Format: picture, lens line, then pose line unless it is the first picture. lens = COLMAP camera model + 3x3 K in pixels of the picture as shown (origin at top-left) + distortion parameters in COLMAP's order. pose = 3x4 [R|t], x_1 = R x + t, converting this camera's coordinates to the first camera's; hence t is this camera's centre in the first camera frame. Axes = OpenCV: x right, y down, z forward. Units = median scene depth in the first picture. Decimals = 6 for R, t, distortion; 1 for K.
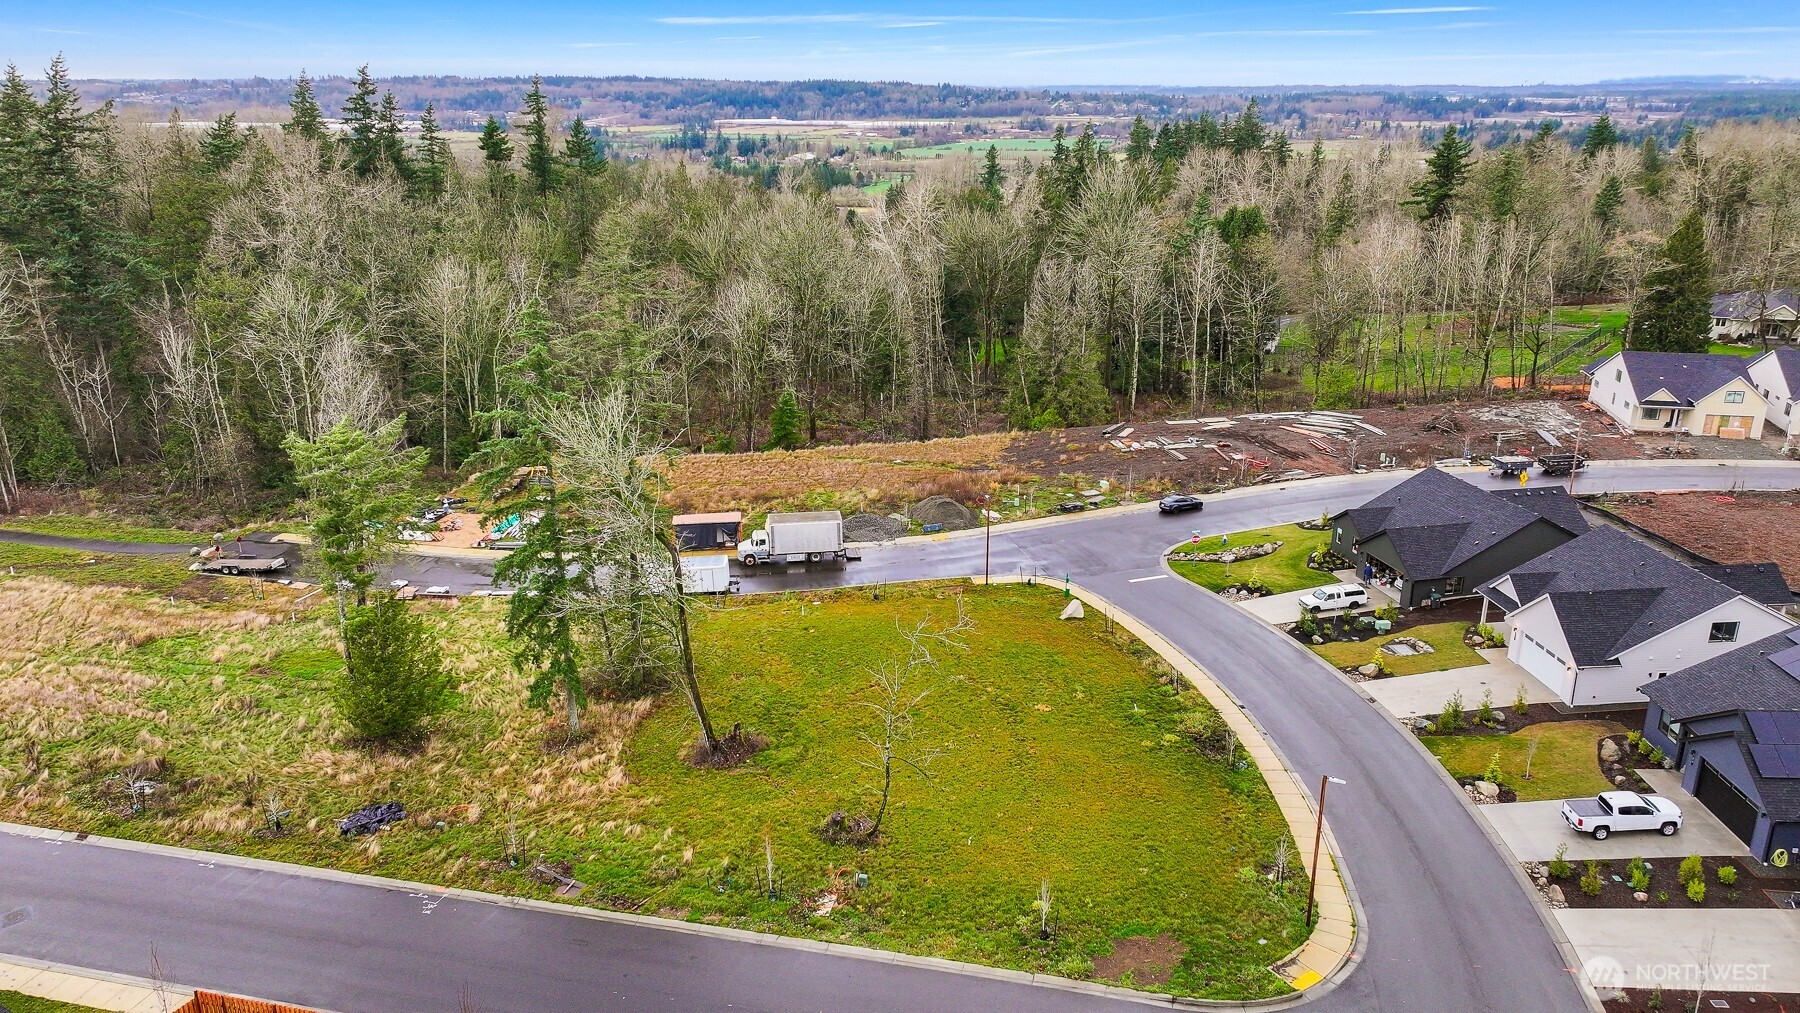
lens RADIAL K [[1272.0, 0, 907.2], [0, 1272.0, 503.4], [0, 0, 1]] dist [0.000627, 0.015418]
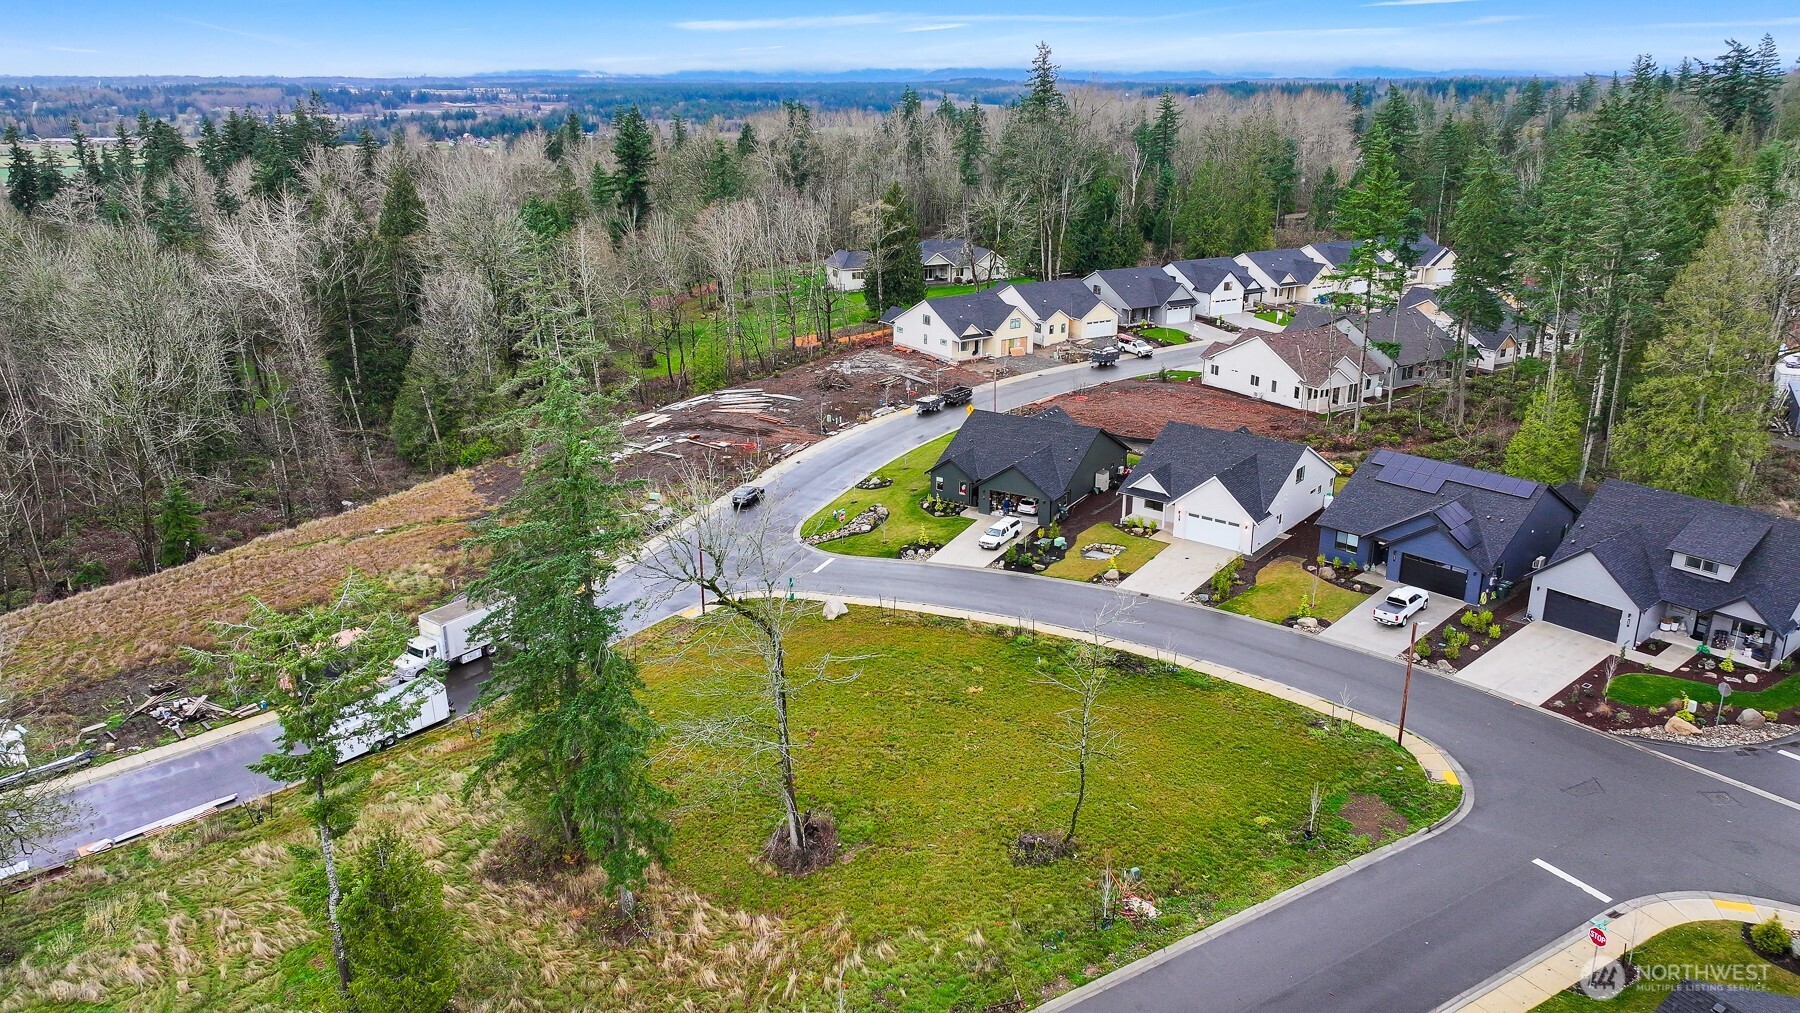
lens RADIAL K [[1272.0, 0, 913.6], [0, 1272.0, 482.5], [0, 0, 1]] dist [0.000627, 0.015418]
pose [[0.697444, -0.217263, 0.682912, -0.352771], [0.223387, 0.971367, 0.080892, -0.057044], [-0.680933, 0.096136, 0.726008, 0.161765]]
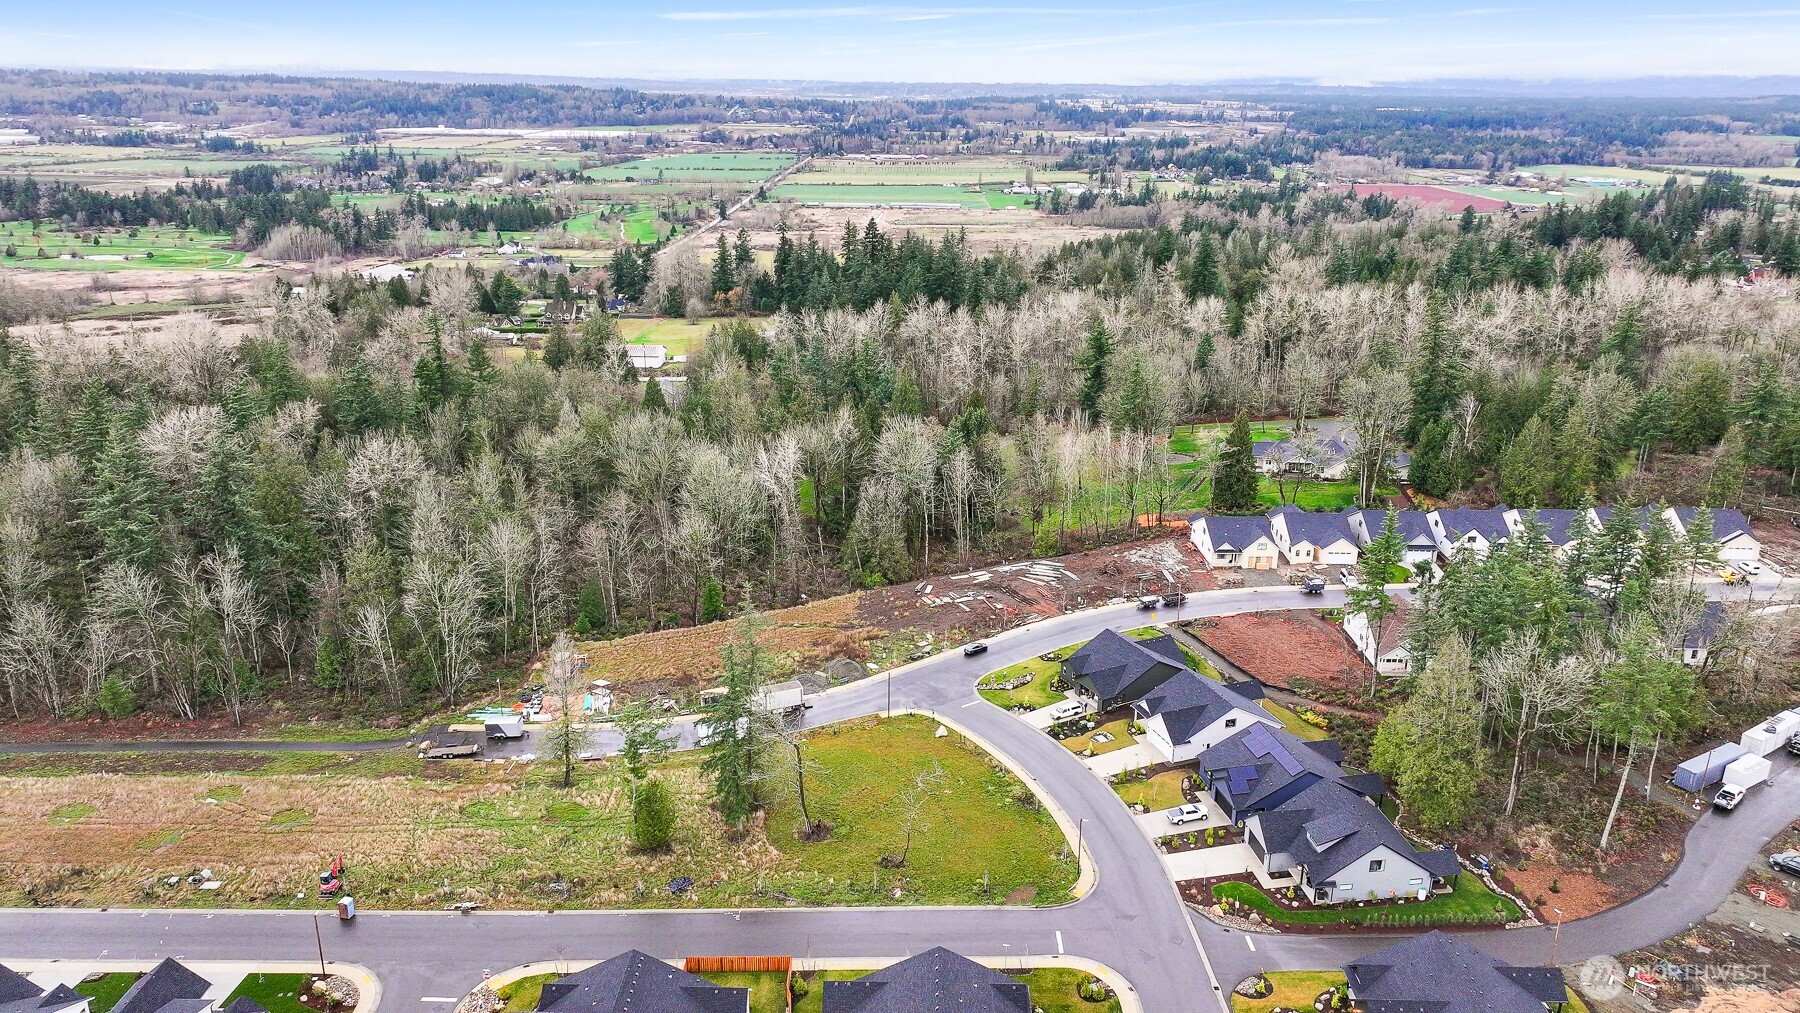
lens RADIAL K [[1272.0, 0, 904.3], [0, 1272.0, 519.0], [0, 0, 1]] dist [0.000627, 0.015418]
pose [[0.969873, -0.074956, 0.231792, -0.255893], [0.070187, 0.997119, 0.028764, -0.218739], [-0.233280, -0.011628, 0.972340, -0.639287]]
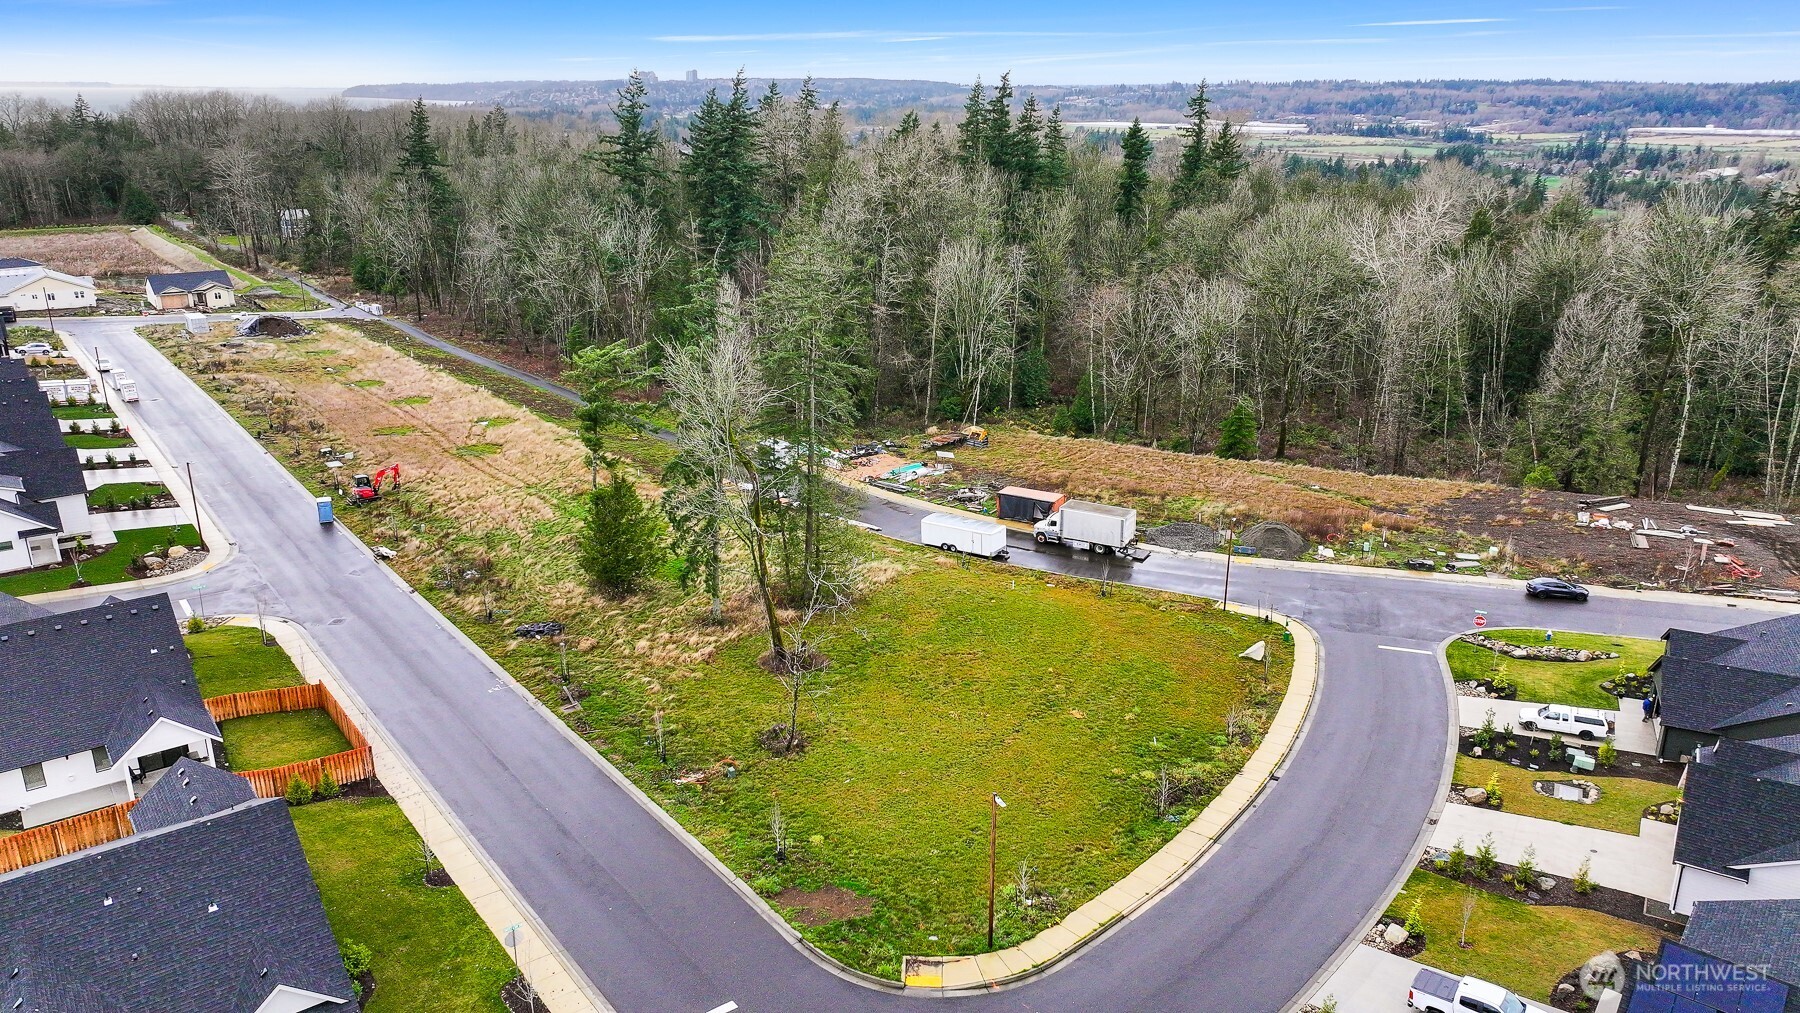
lens RADIAL K [[1272.0, 0, 896.2], [0, 1272.0, 490.2], [0, 0, 1]] dist [0.000627, 0.015418]
pose [[0.788455, 0.186929, -0.586000, 0.324788], [-0.194095, 0.979638, 0.051344, -0.020681], [0.583666, 0.073257, 0.808683, 0.058700]]
